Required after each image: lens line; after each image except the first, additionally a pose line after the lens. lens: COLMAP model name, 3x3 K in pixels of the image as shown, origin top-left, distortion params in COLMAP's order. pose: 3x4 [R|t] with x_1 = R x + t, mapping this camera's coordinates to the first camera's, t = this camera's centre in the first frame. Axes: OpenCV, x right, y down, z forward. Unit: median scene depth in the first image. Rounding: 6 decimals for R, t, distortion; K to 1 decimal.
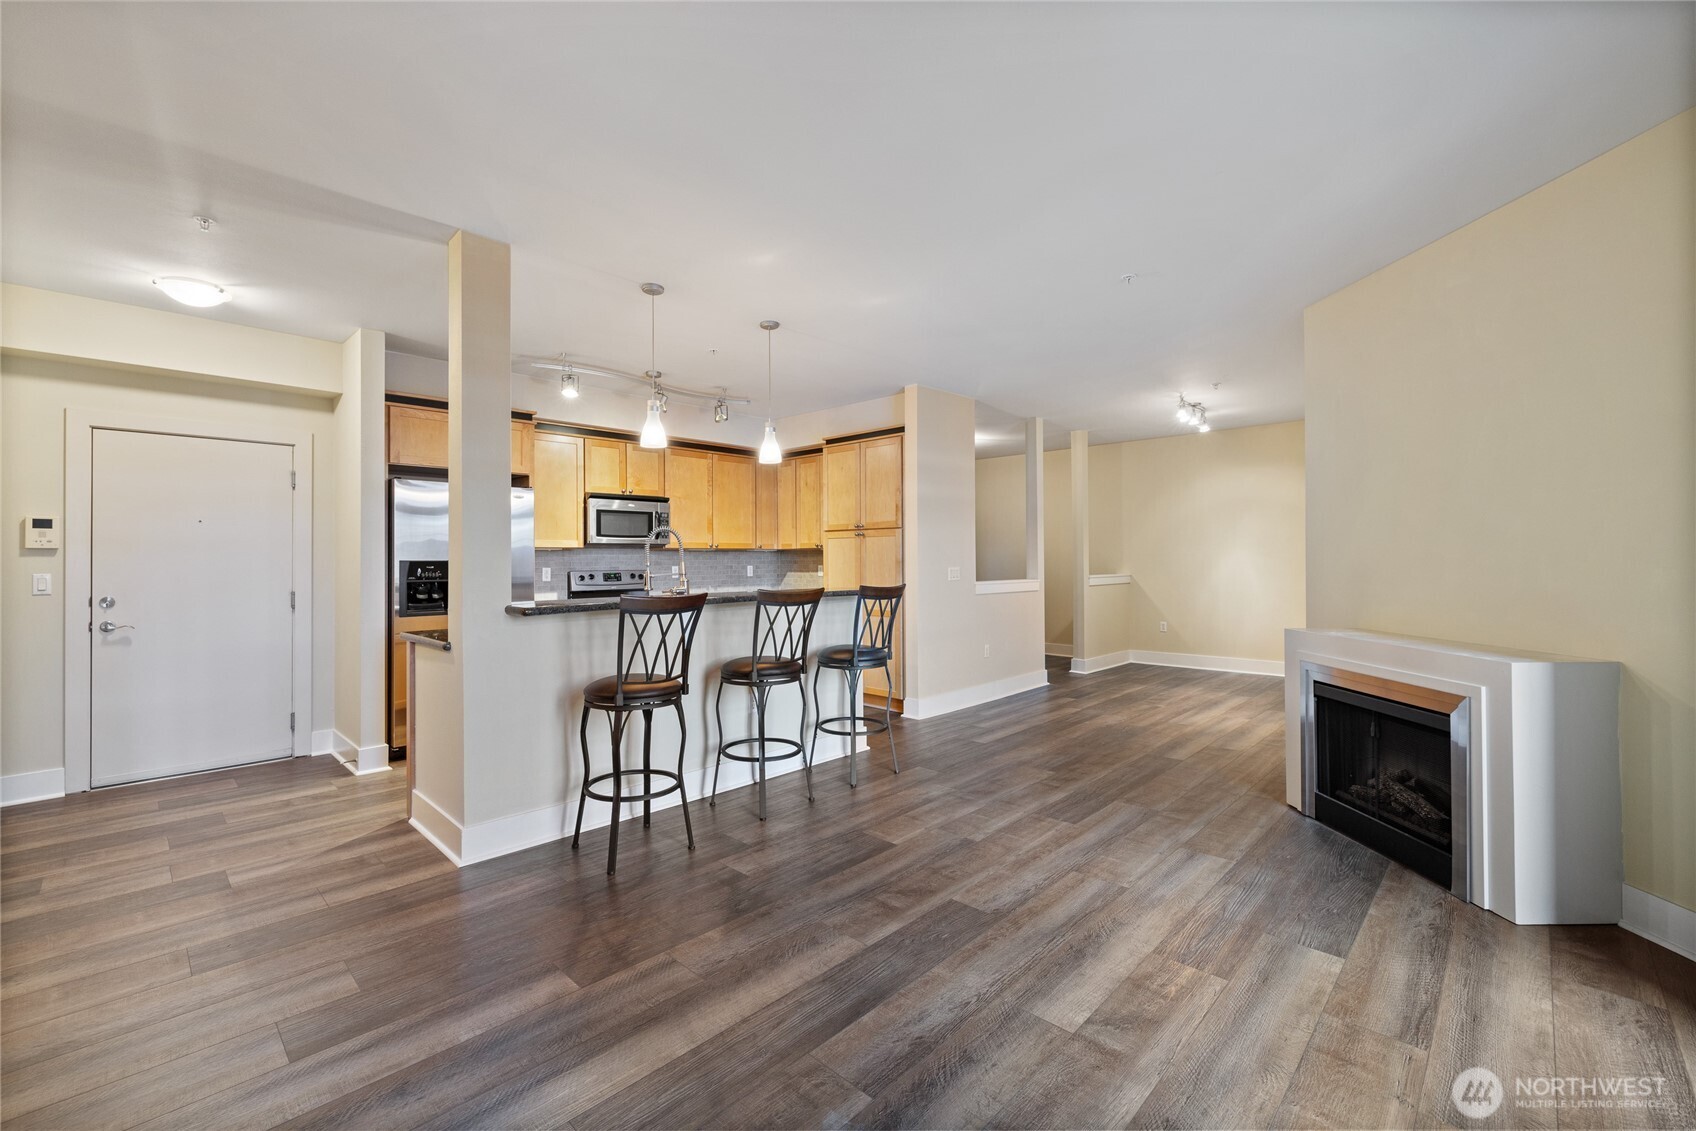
lens RADIAL K [[718.5, 0, 827.7], [0, 718.5, 553.7], [0, 0, 1]] dist [0.002598, 0.000180]
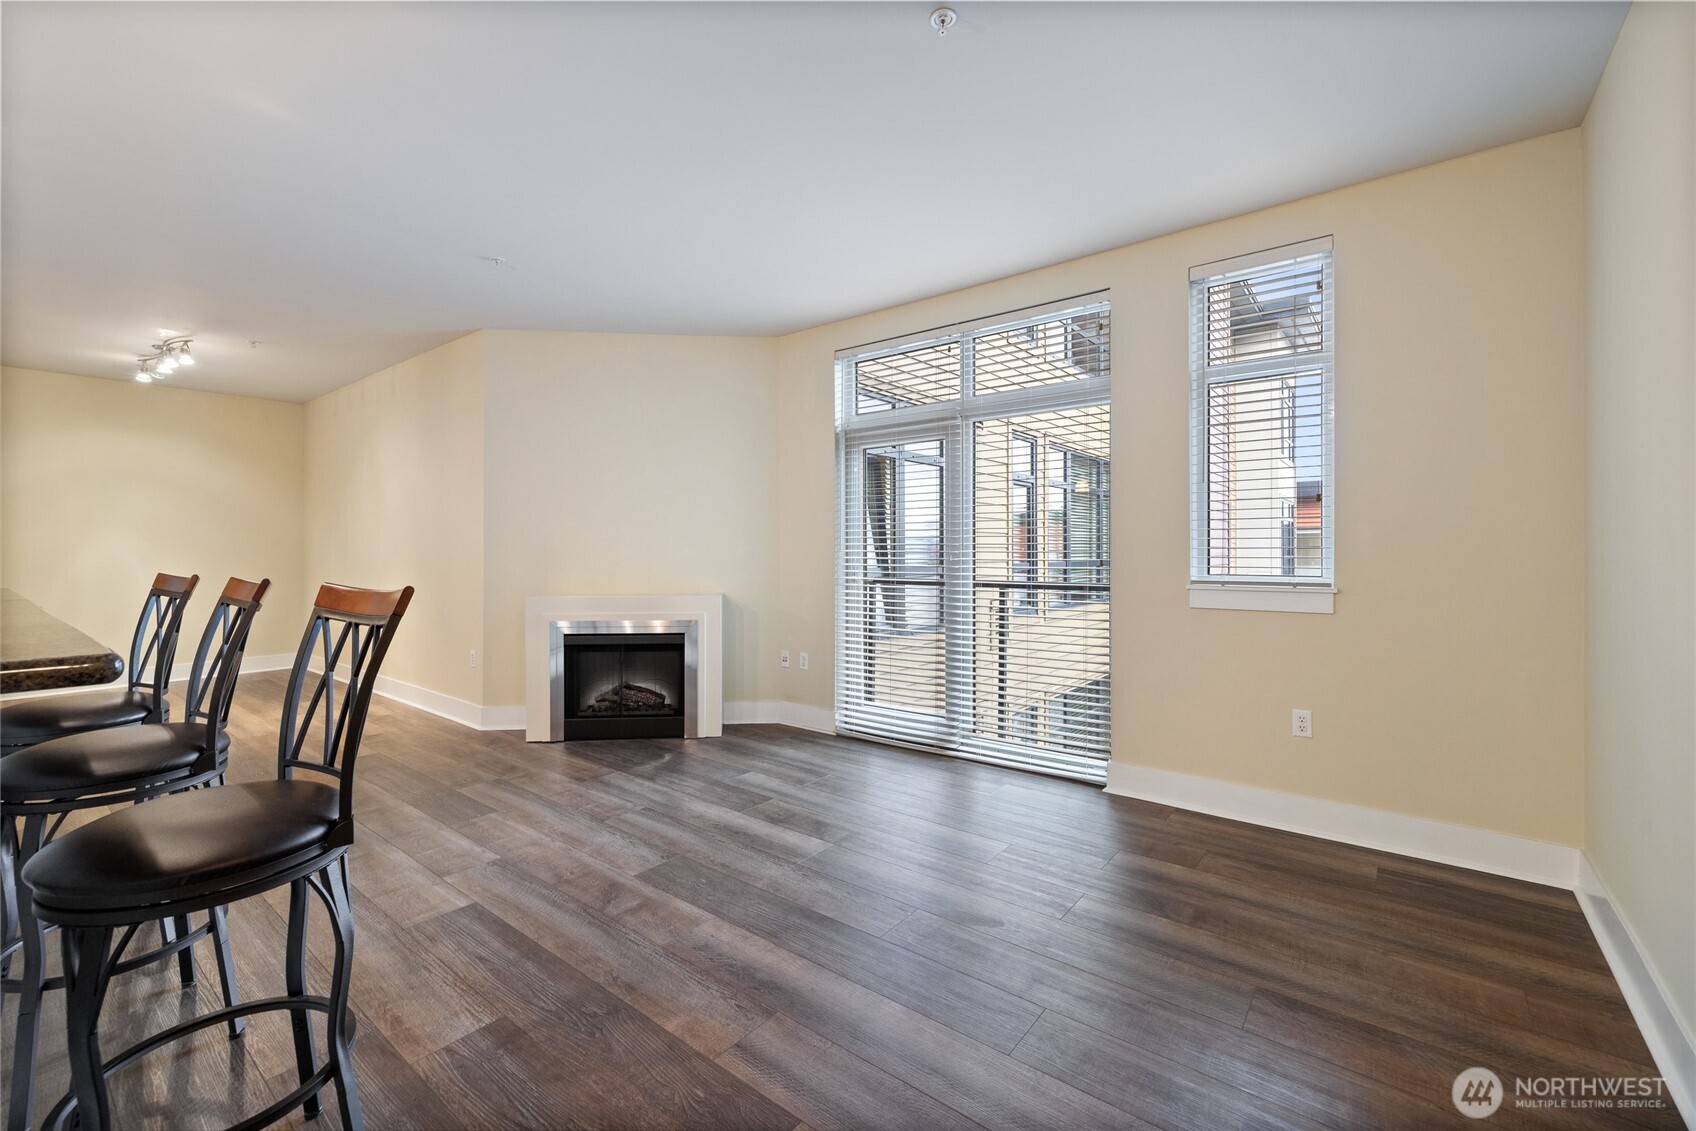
lens RADIAL K [[703.3, 0, 839.0], [0, 703.3, 556.2], [0, 0, 1]] dist [-0.002427, -0.000174]
pose [[-0.109487, -0.001373, 0.993987, -0.561704], [-0.005837, 0.999983, 0.000739, 0.026915], [-0.993971, -0.005721, -0.109493, 0.568338]]
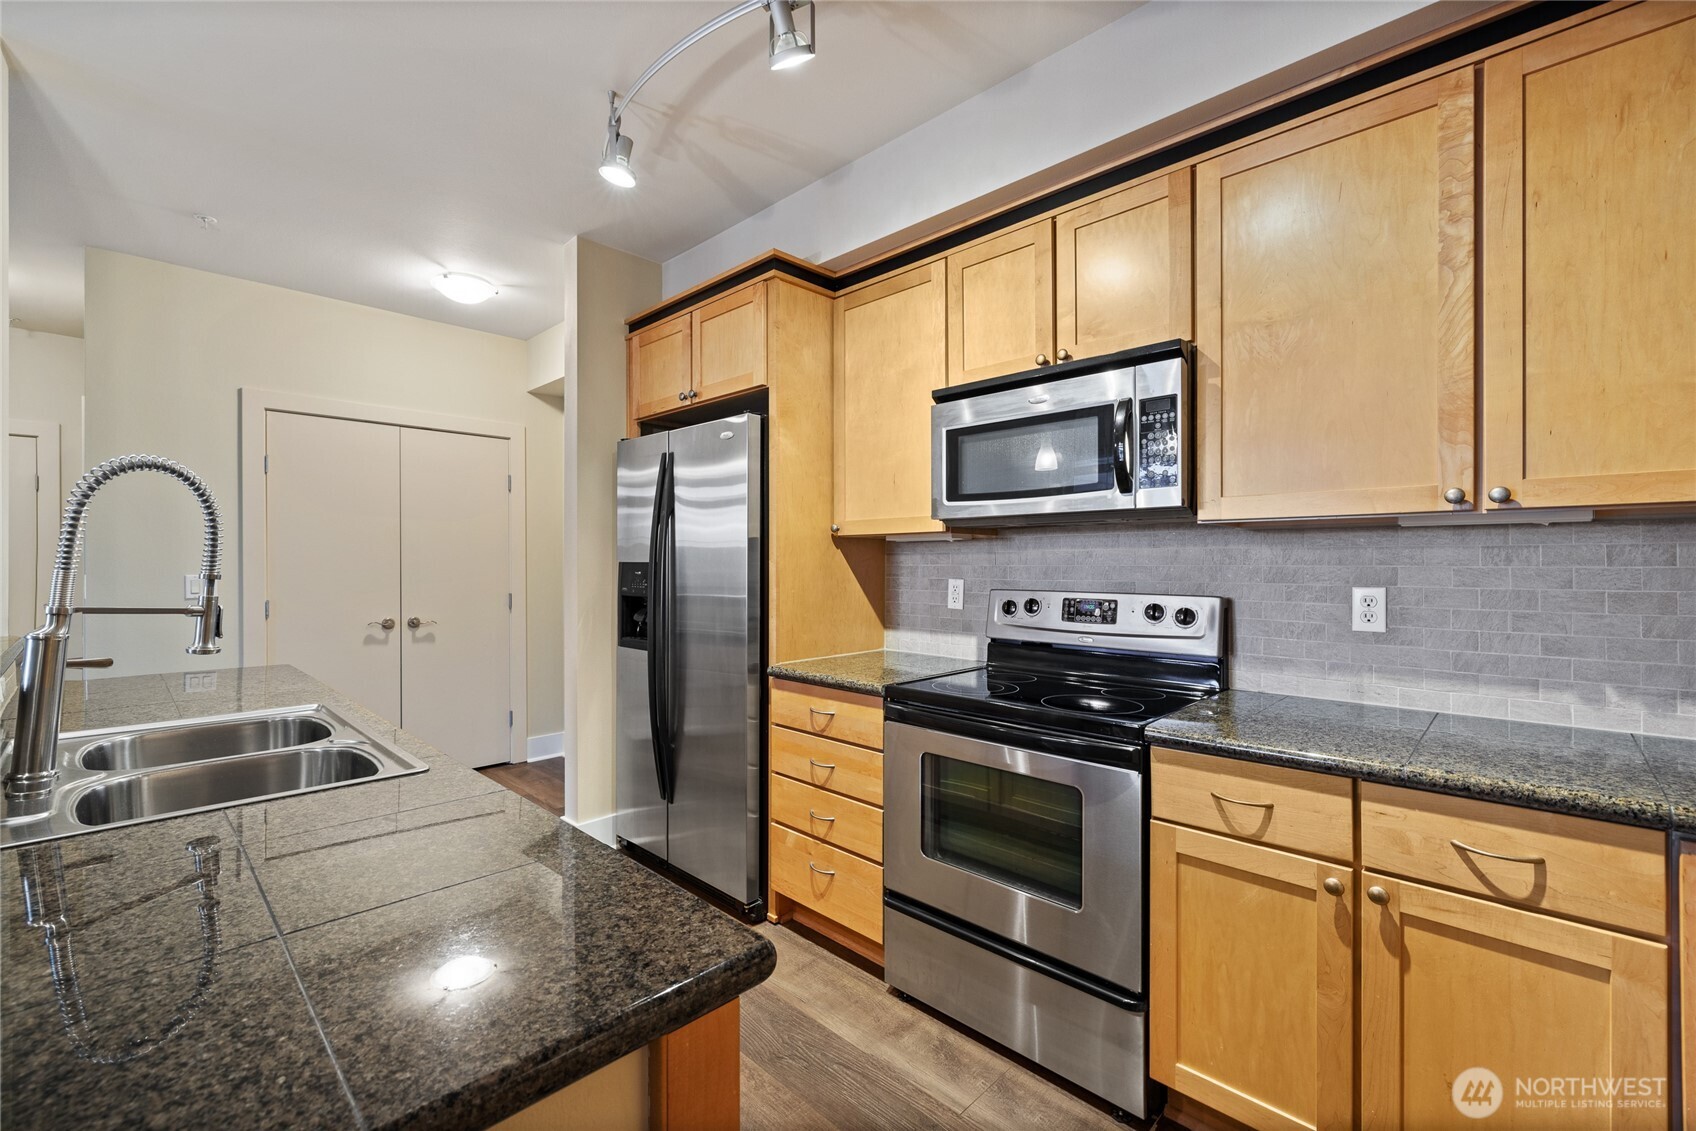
lens RADIAL K [[717.3, 0, 822.3], [0, 717.3, 565.7], [0, 0, 1]] dist [0.001205, 0.000381]
pose [[-0.010258, 0.007706, -0.999918, 0.090857], [0.006272, 0.999951, 0.007642, 0.010703], [0.999928, -0.006193, -0.010306, 1.384617]]
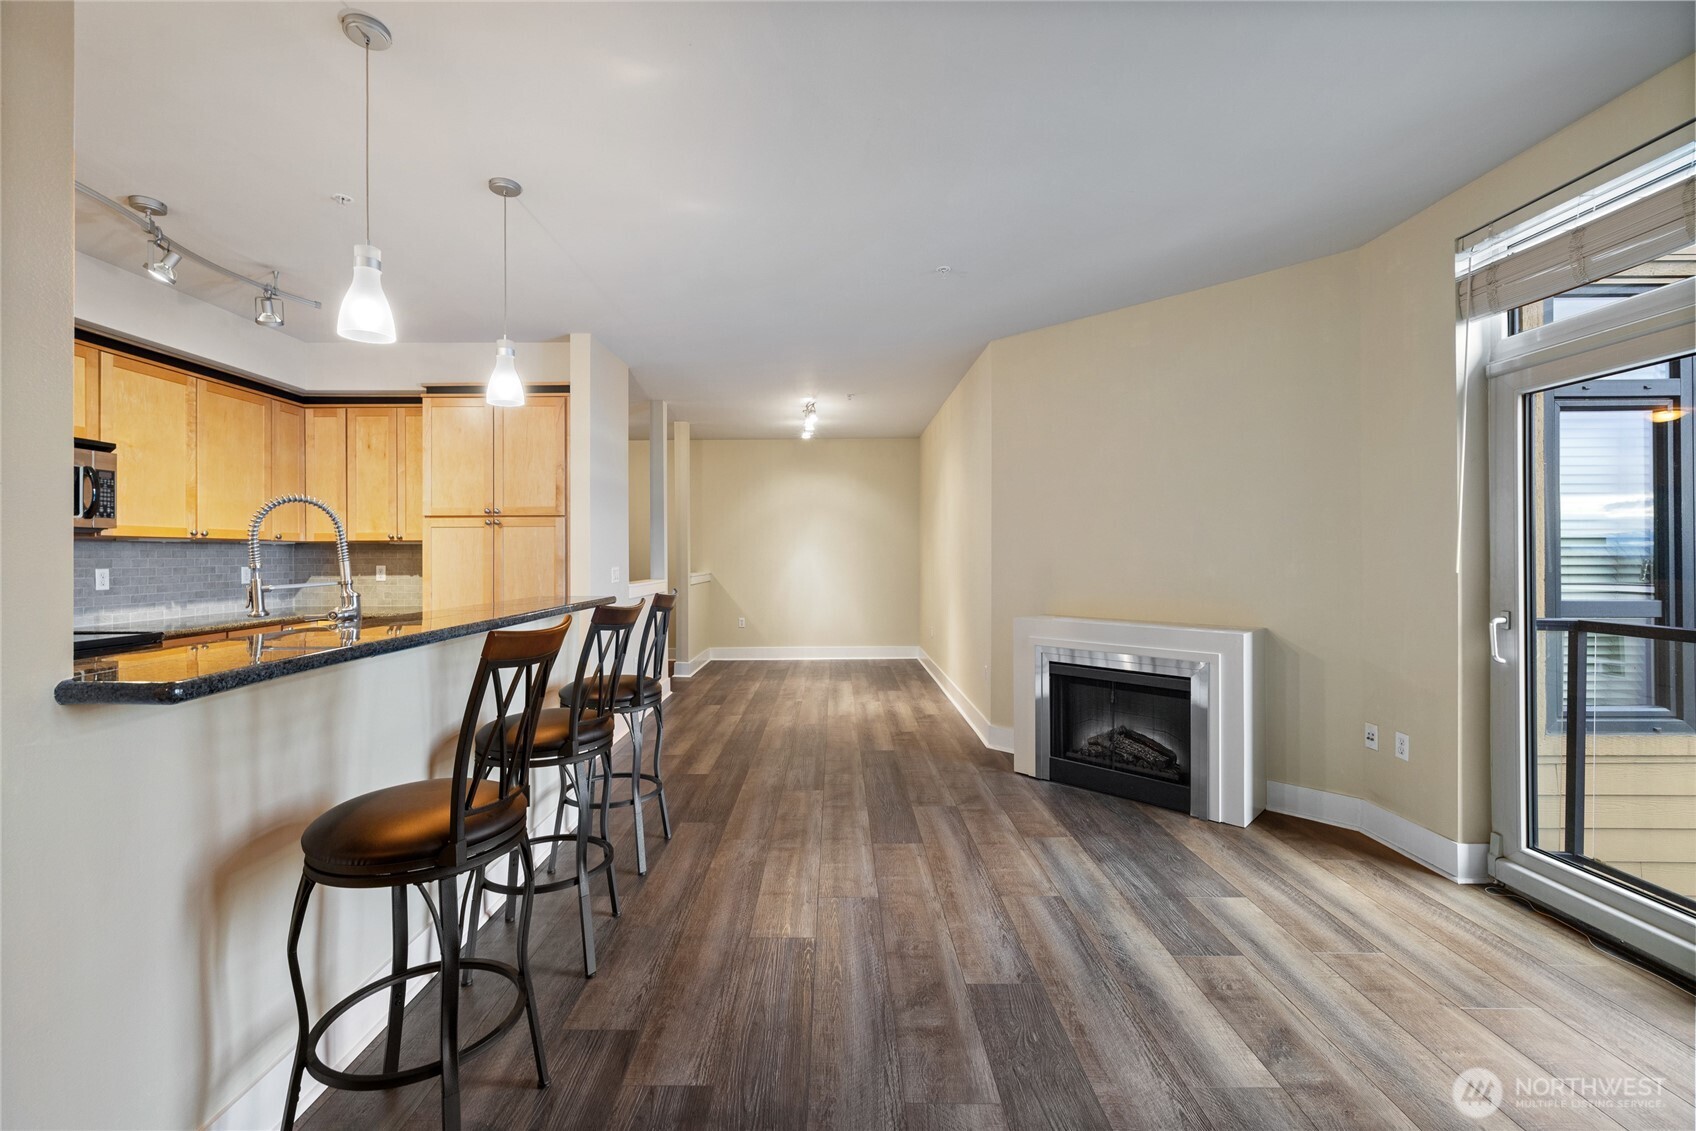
lens RADIAL K [[711.2, 0, 830.3], [0, 711.2, 553.3], [0, 0, 1]] dist [-0.000661, 0.000065]
pose [[0.715459, 0.005400, 0.698634, -0.334543], [-0.006260, 0.999980, -0.001319, 0.004400], [-0.698626, -0.003430, 0.715478, 0.374561]]
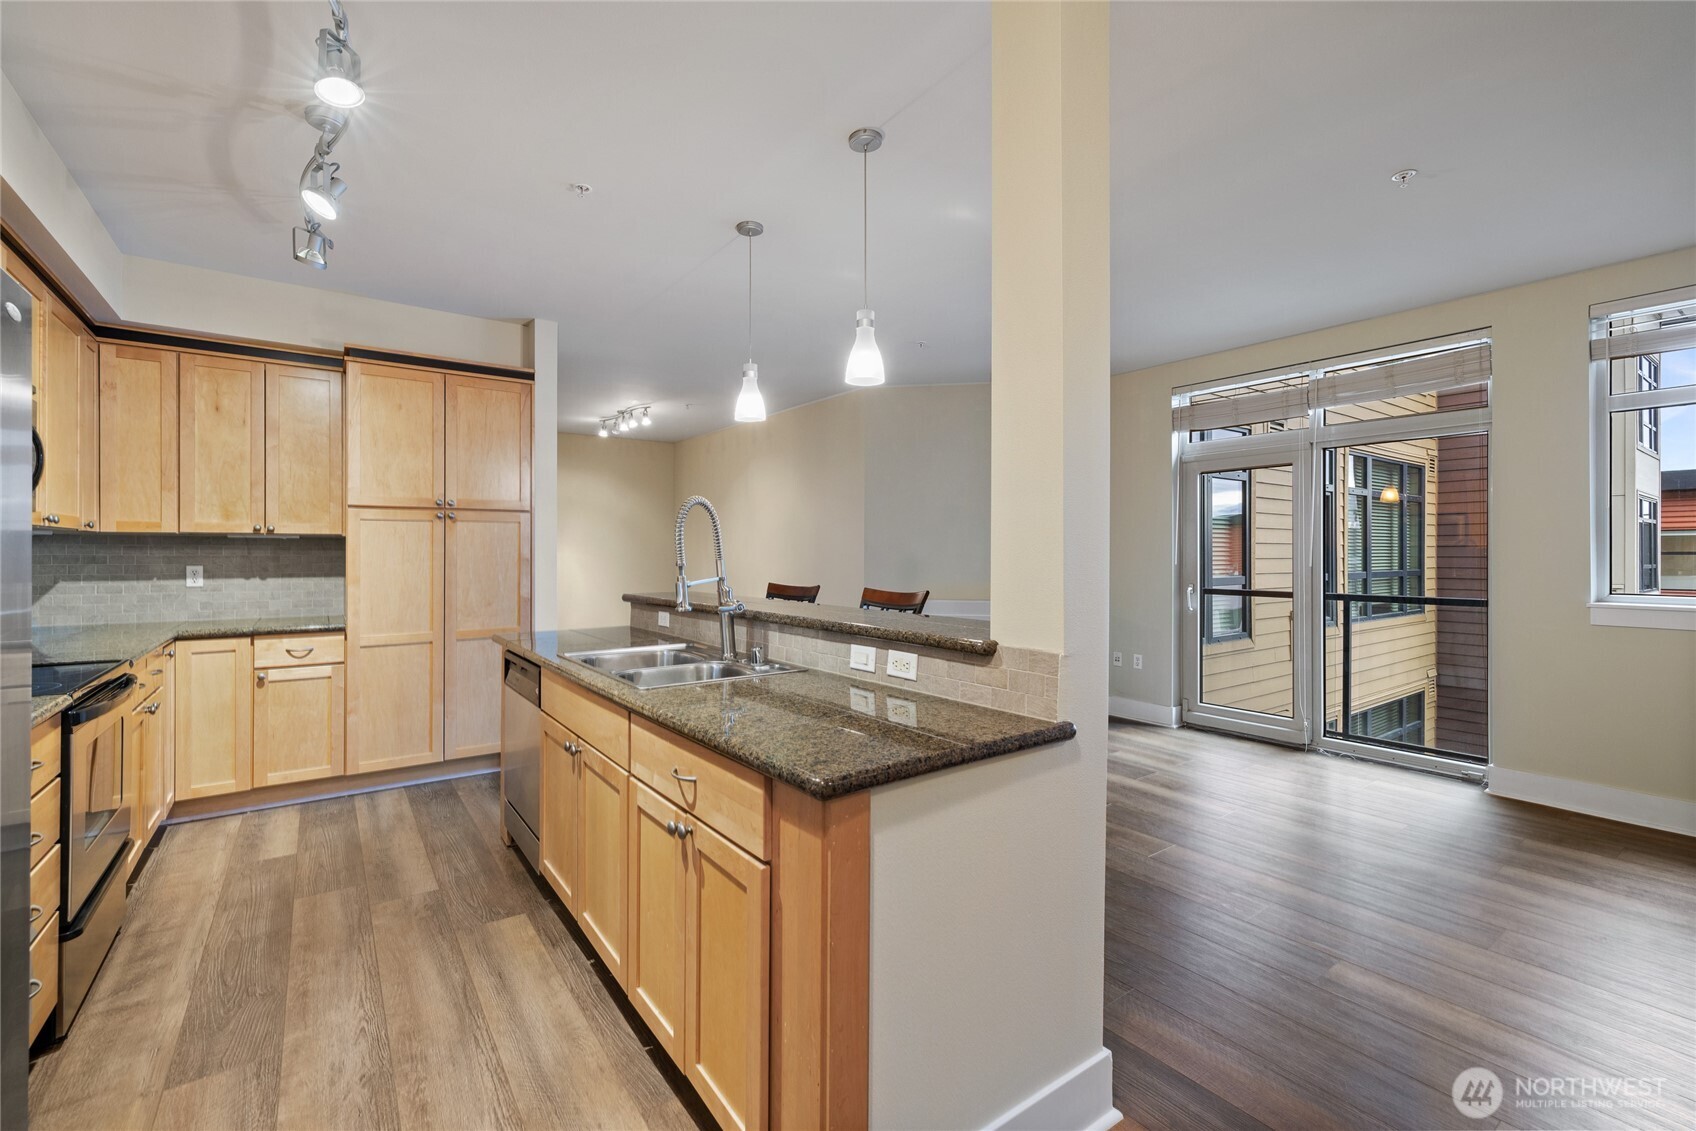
lens RADIAL K [[711.2, 0, 830.3], [0, 711.2, 553.3], [0, 0, 1]] dist [-0.000661, 0.000065]
pose [[0.166611, 0.005249, 0.986009, -0.819780], [-0.009085, 0.999952, -0.003788, 0.008646], [-0.985981, -0.008326, 0.166650, 0.855399]]
